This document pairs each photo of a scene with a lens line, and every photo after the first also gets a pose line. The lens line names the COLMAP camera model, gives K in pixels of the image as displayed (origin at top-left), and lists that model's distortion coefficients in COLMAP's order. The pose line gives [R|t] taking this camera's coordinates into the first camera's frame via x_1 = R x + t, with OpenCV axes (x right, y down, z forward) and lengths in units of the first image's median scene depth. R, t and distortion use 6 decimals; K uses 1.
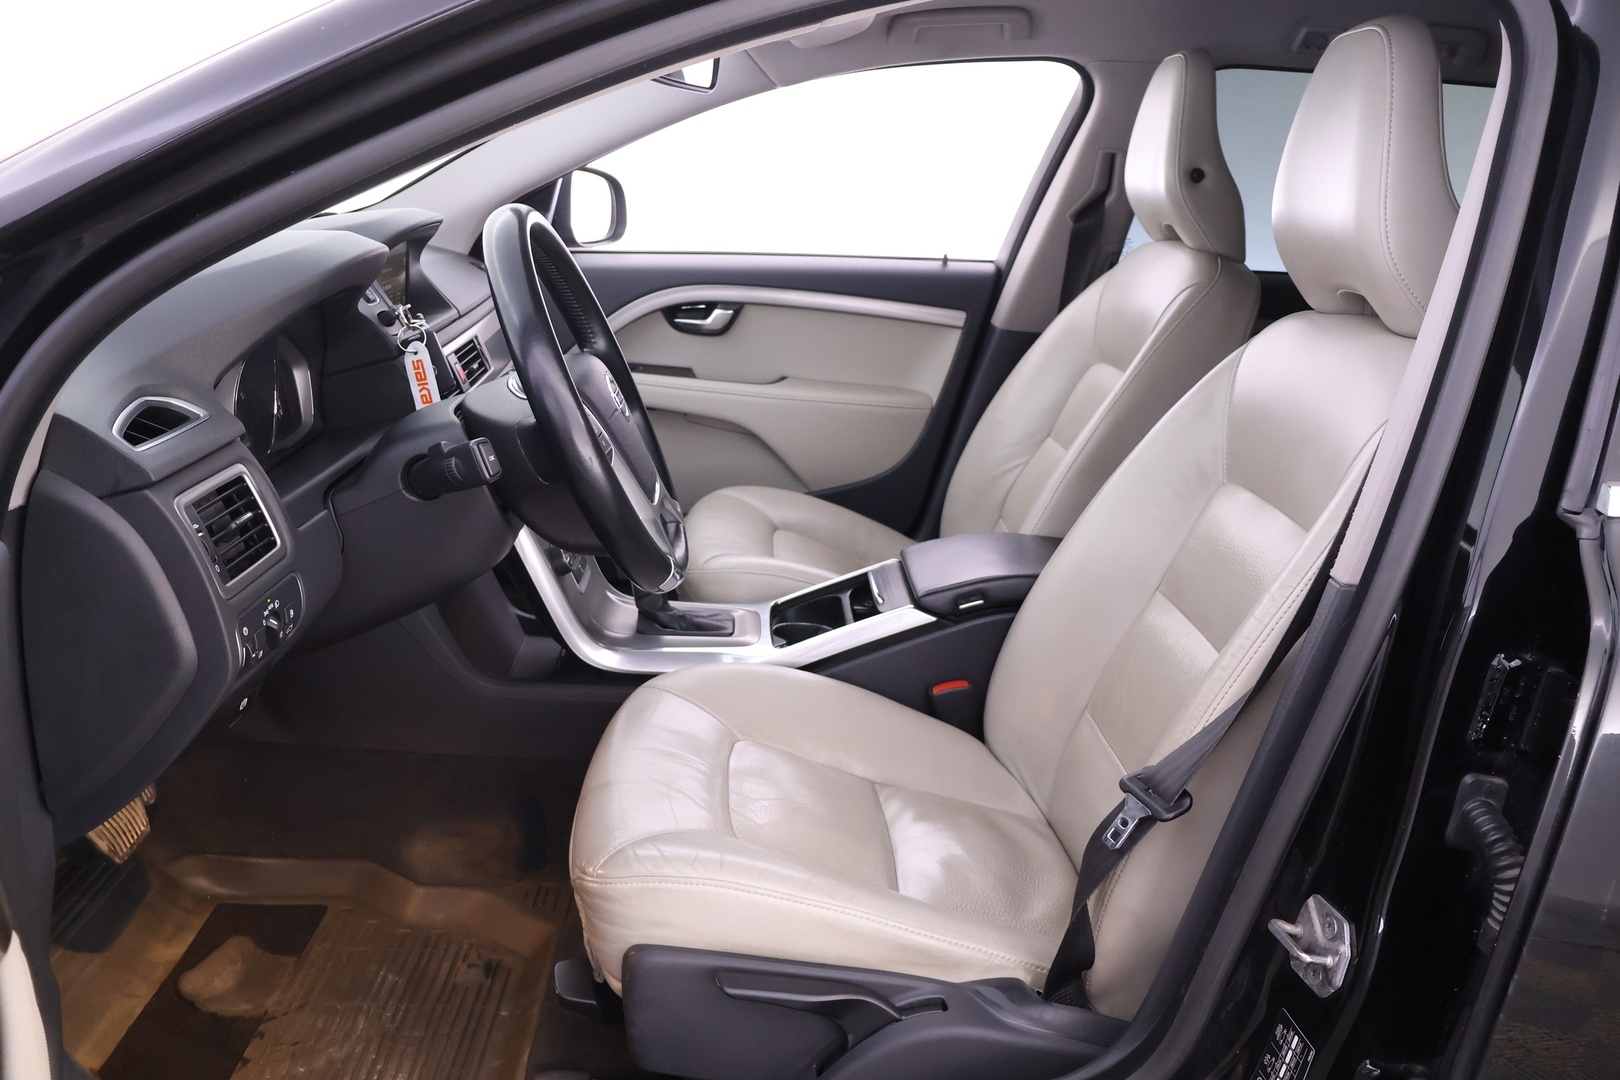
lens RADIAL K [[1408.5, 0, 810.0], [0, 1408.5, 540.0], [0, 0, 1]] dist [0.006670, 0.003865]
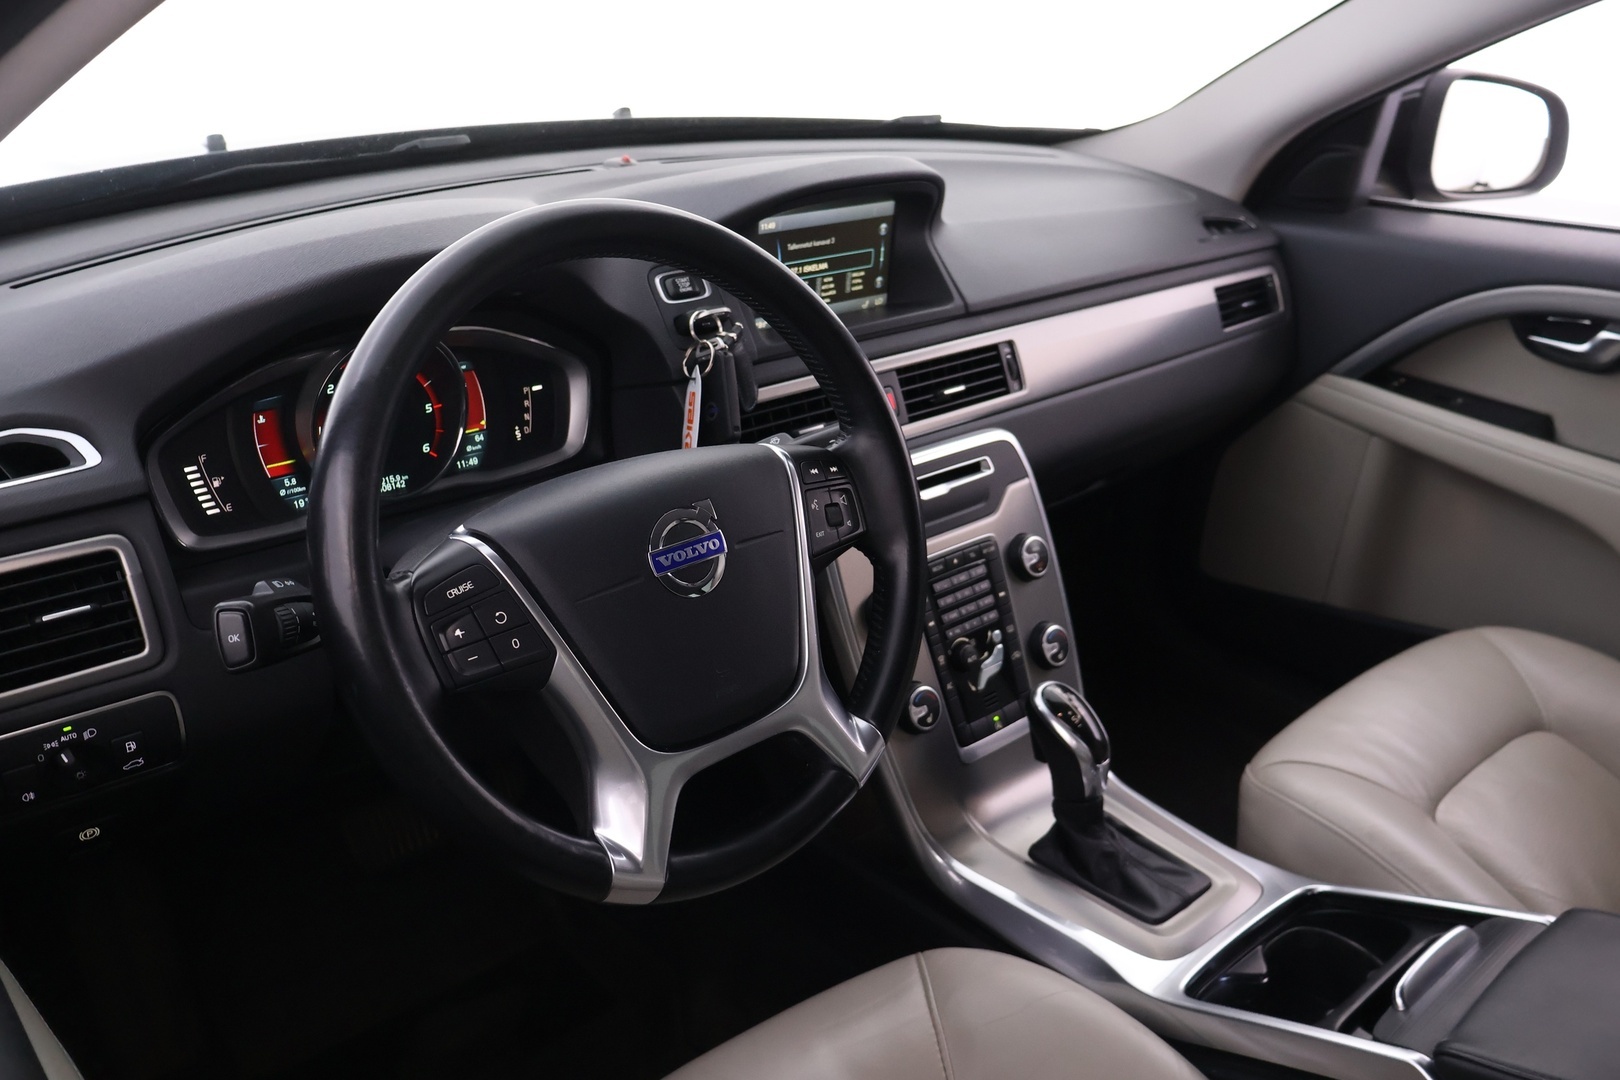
lens RADIAL K [[1408.5, 0, 810.0], [0, 1408.5, 540.0], [0, 0, 1]] dist [0.006670, 0.003865]
pose [[0.644525, 0.275564, -0.713198, 0.168073], [-0.204631, 0.960936, 0.186357, -0.121952], [0.736691, 0.025831, 0.675736, 0.352977]]
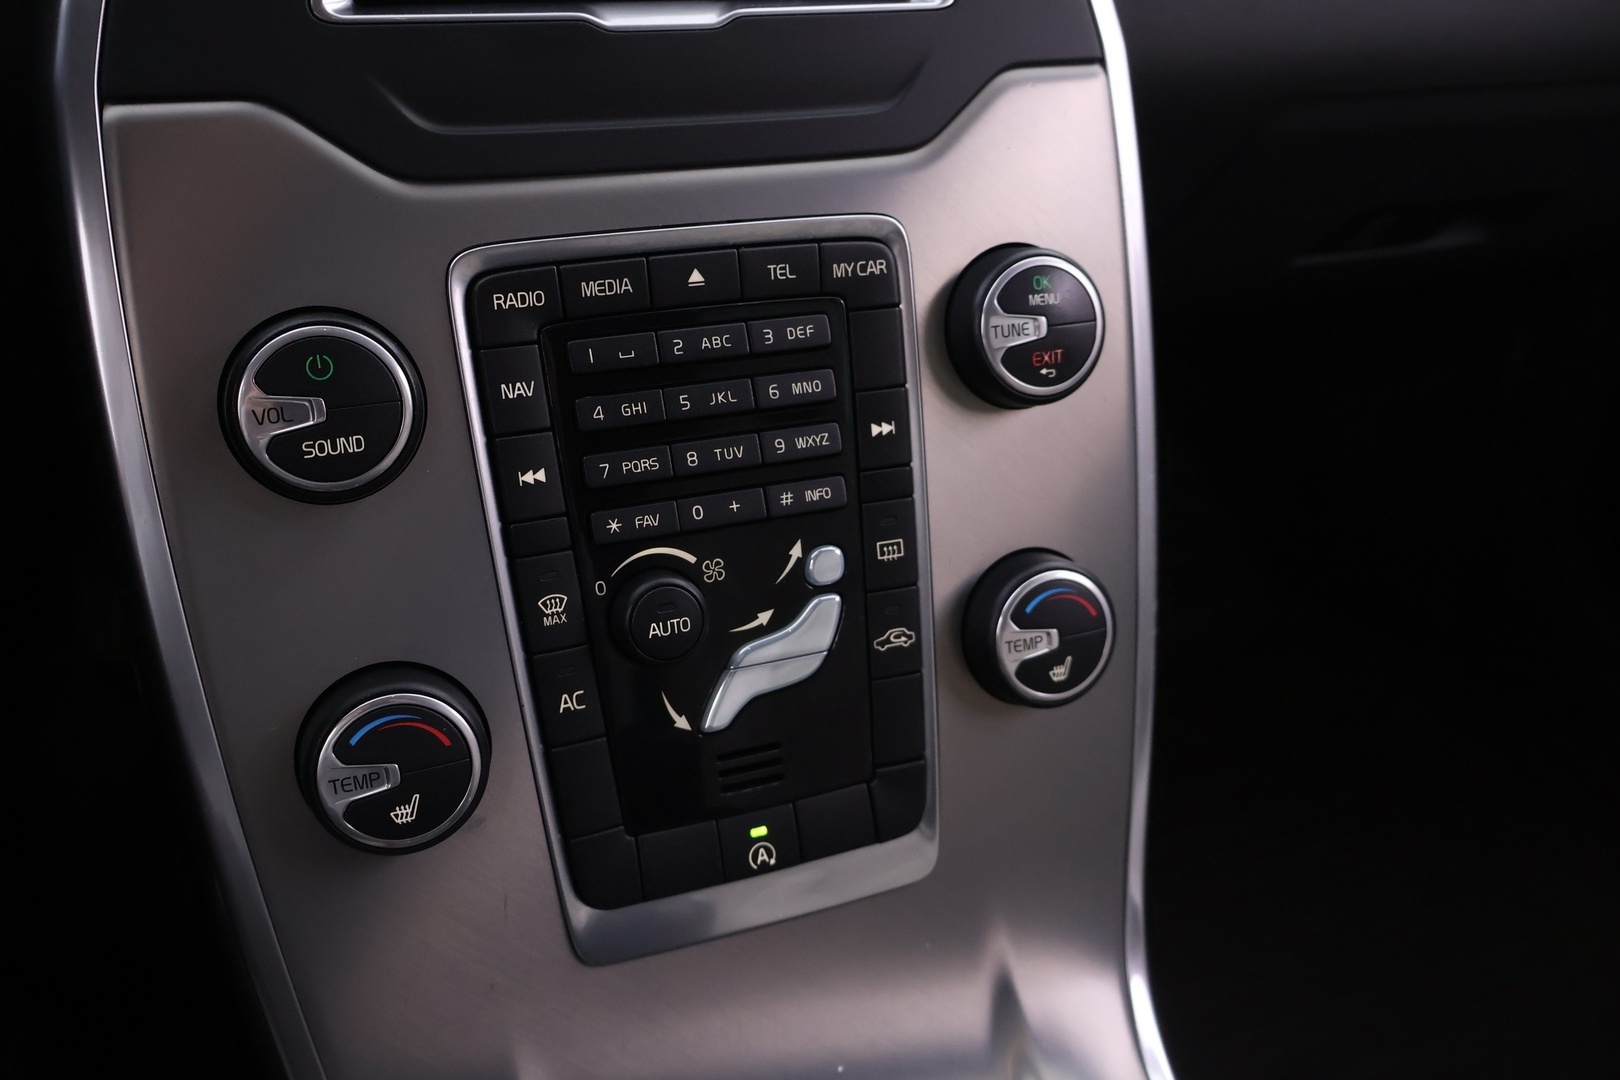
lens RADIAL K [[1408.5, 0, 810.0], [0, 1408.5, 540.0], [0, 0, 1]] dist [0.006670, 0.003865]
pose [[0.337477, 0.478540, -0.810622, -0.013419], [-0.298955, 0.871046, 0.389750, -0.070356], [0.892600, 0.110808, 0.437020, 0.665593]]
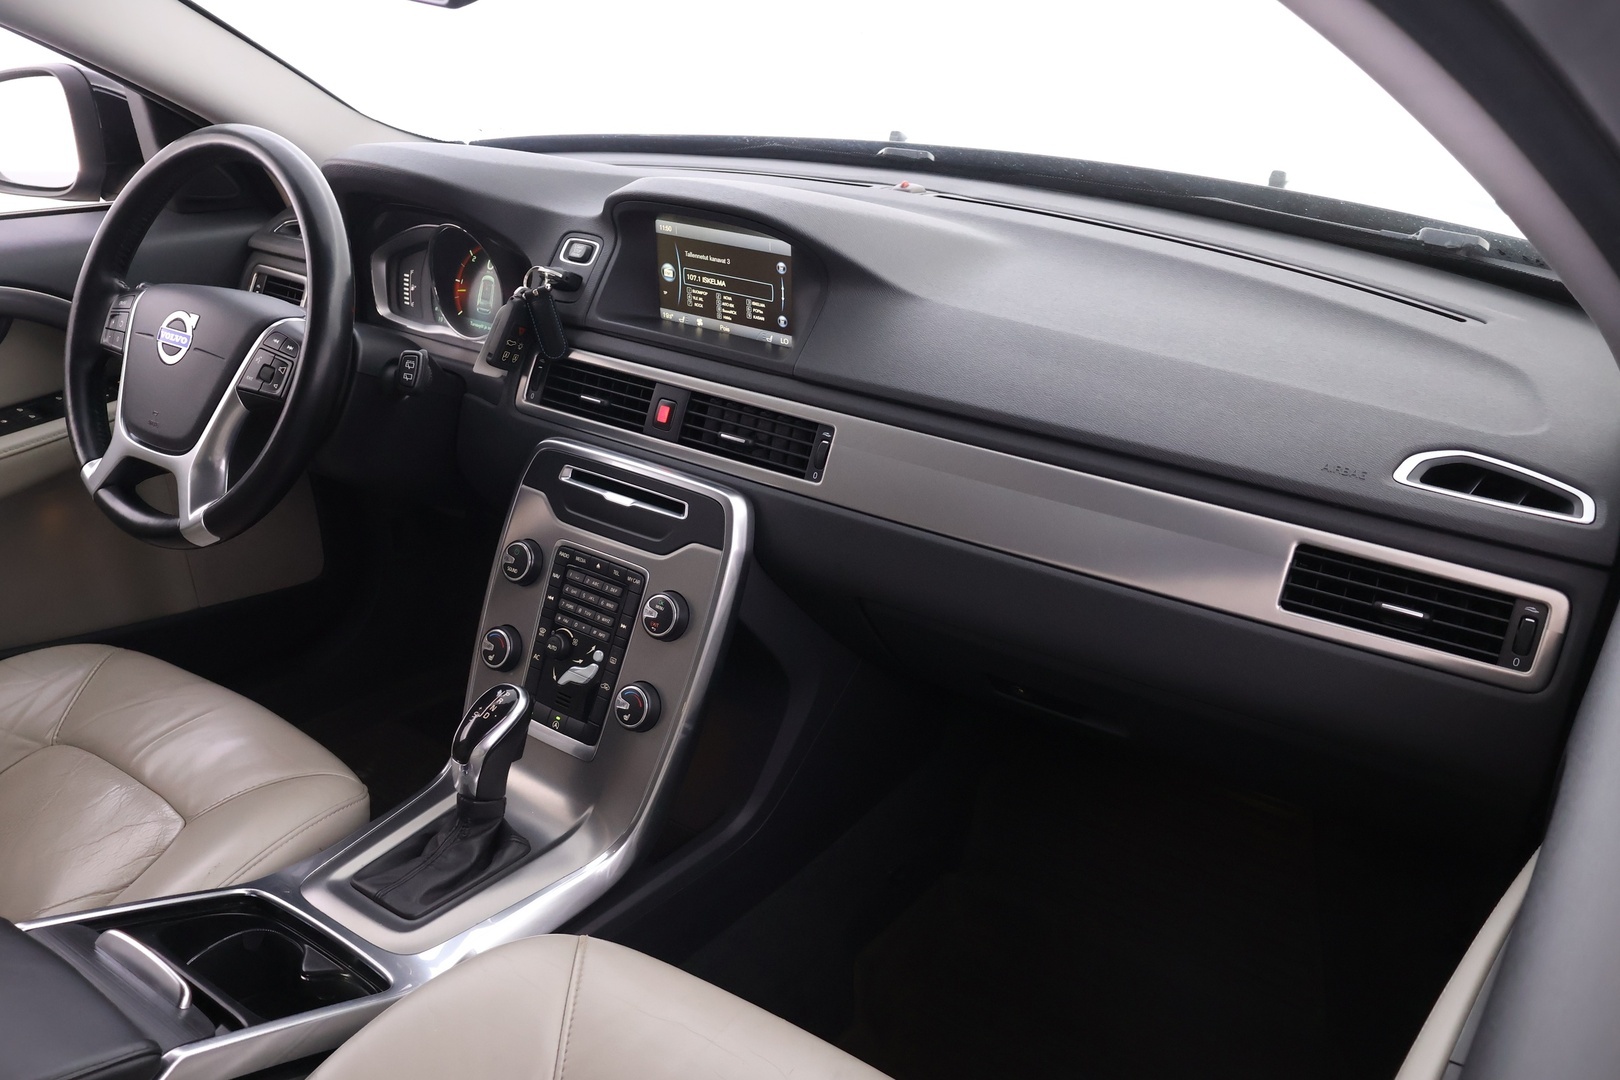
lens RADIAL K [[1350.5, 0, 810.0], [0, 1350.5, 540.0], [0, 0, 1]] dist [-0.010136, -0.000752]
pose [[-0.622778, 0.263511, -0.736688, 0.162540], [-0.257438, 0.820131, 0.510990, -0.305820], [0.738832, 0.507885, -0.442922, 0.973238]]
